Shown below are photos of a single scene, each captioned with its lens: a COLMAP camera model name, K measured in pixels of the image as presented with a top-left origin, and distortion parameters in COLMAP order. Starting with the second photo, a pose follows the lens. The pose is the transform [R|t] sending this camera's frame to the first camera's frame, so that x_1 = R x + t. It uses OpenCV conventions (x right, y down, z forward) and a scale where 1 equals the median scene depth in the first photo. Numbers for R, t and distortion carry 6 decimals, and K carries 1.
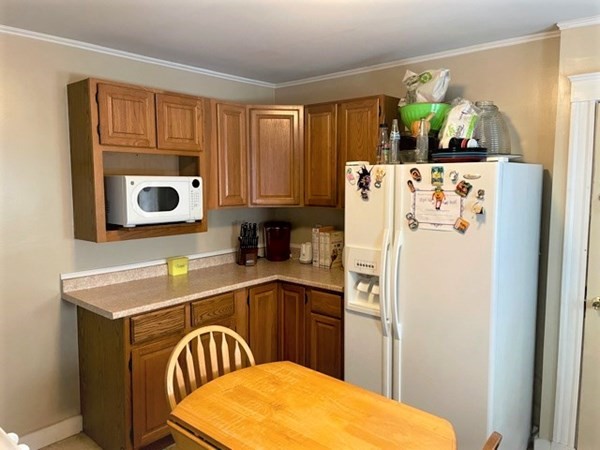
lens RADIAL K [[453.4, 0, 303.1], [0, 453.4, 222.5], [0, 0, 1]] dist [0.036780, -0.033745]
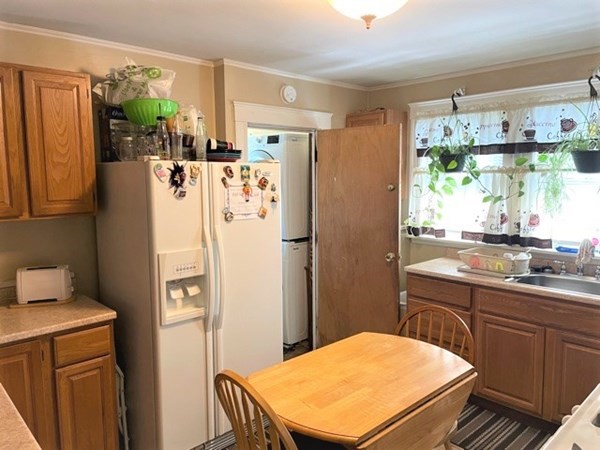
lens RADIAL K [[453.4, 0, 302.0], [0, 453.4, 227.3], [0, 0, 1]] dist [0.036780, -0.033745]
pose [[0.083192, -0.112684, 0.990142, -0.834423], [0.102733, 0.989262, 0.103952, -0.068265], [-0.991224, 0.093072, 0.093875, 0.729006]]
